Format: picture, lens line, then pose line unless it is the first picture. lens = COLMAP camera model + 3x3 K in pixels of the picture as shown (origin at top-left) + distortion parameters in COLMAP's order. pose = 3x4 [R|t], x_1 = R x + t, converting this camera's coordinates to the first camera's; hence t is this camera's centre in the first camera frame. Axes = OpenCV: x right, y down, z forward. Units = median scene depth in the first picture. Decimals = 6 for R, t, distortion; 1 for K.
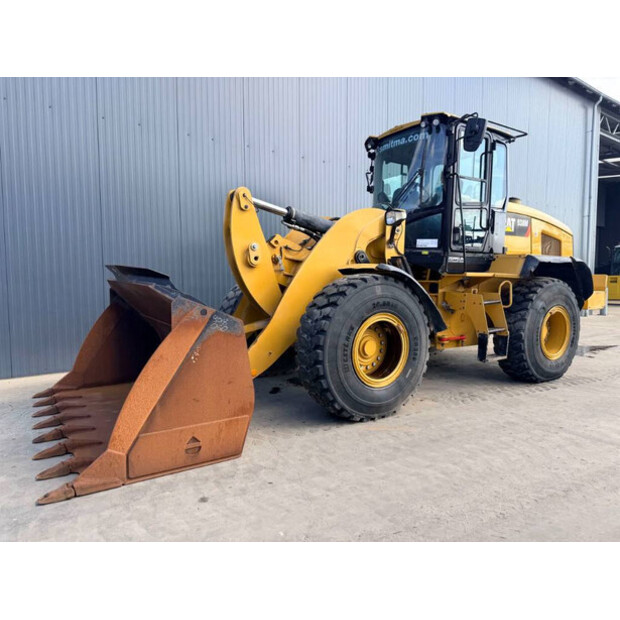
lens RADIAL K [[439.2, 0, 307.4], [0, 439.2, 315.1], [0, 0, 1]] dist [0.028693, -0.039967]
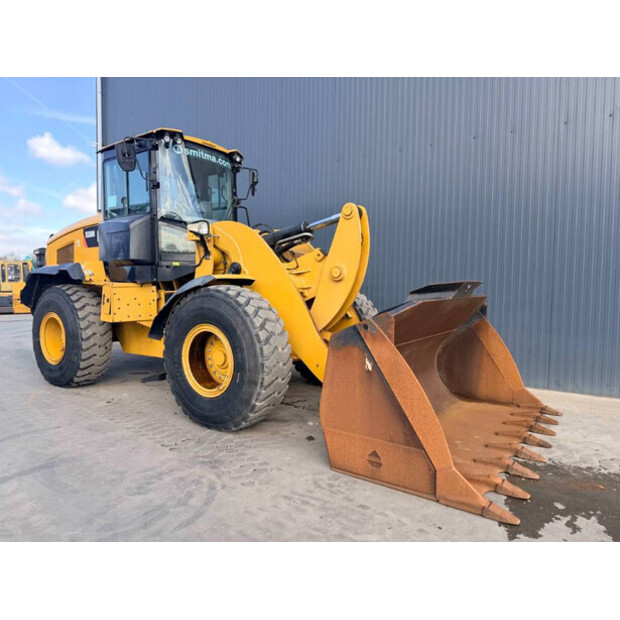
lens RADIAL K [[439.2, 0, 309.3], [0, 439.2, 306.0], [0, 0, 1]] dist [0.028693, -0.039967]
pose [[0.359786, 0.045909, -0.931905, 1.608381], [-0.088548, 0.995961, 0.014879, -0.109537], [0.928824, 0.077165, 0.362398, 1.179613]]
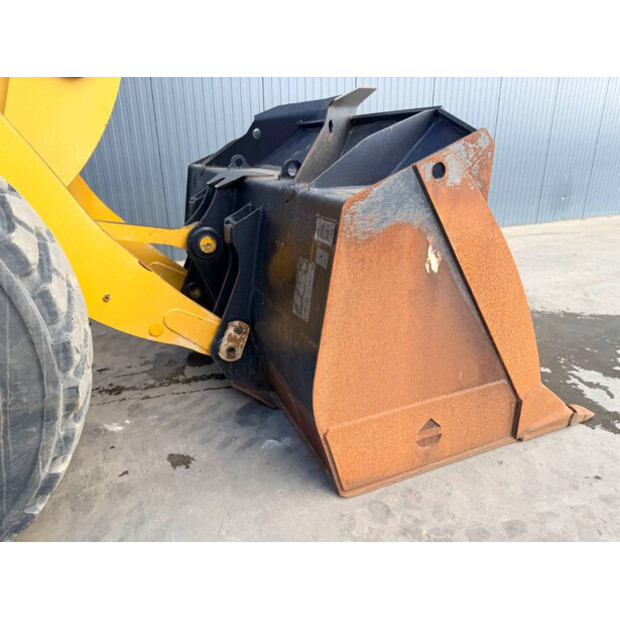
lens RADIAL K [[439.2, 0, 312.5], [0, 439.2, 314.3], [0, 0, 1]] dist [0.028693, -0.039967]
pose [[0.984621, 0.051548, -0.166928, 0.936080], [-0.004706, 0.962959, 0.269606, -0.058616], [0.174643, -0.264675, 0.948392, 1.208780]]
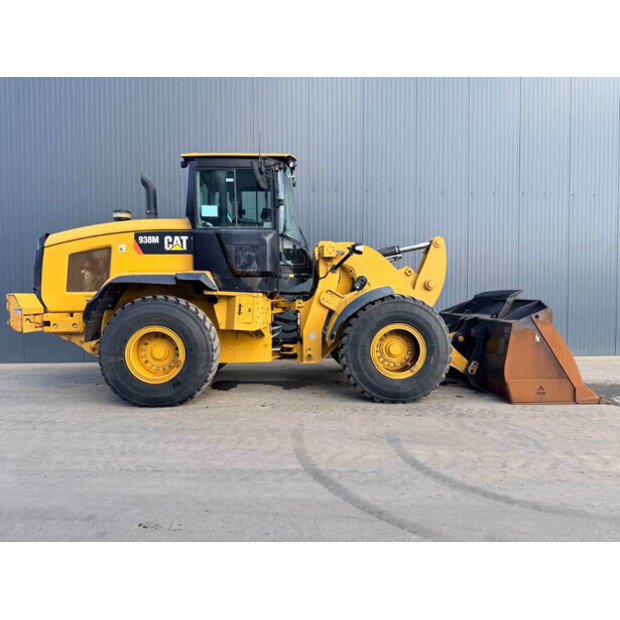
lens RADIAL K [[439.2, 0, 307.9], [0, 439.2, 308.1], [0, 0, 1]] dist [0.028693, -0.039967]
pose [[0.859577, 0.014313, -0.510806, 1.048526], [-0.042349, 0.998164, -0.043295, -0.013655], [0.509249, 0.058848, 0.858605, 0.086668]]
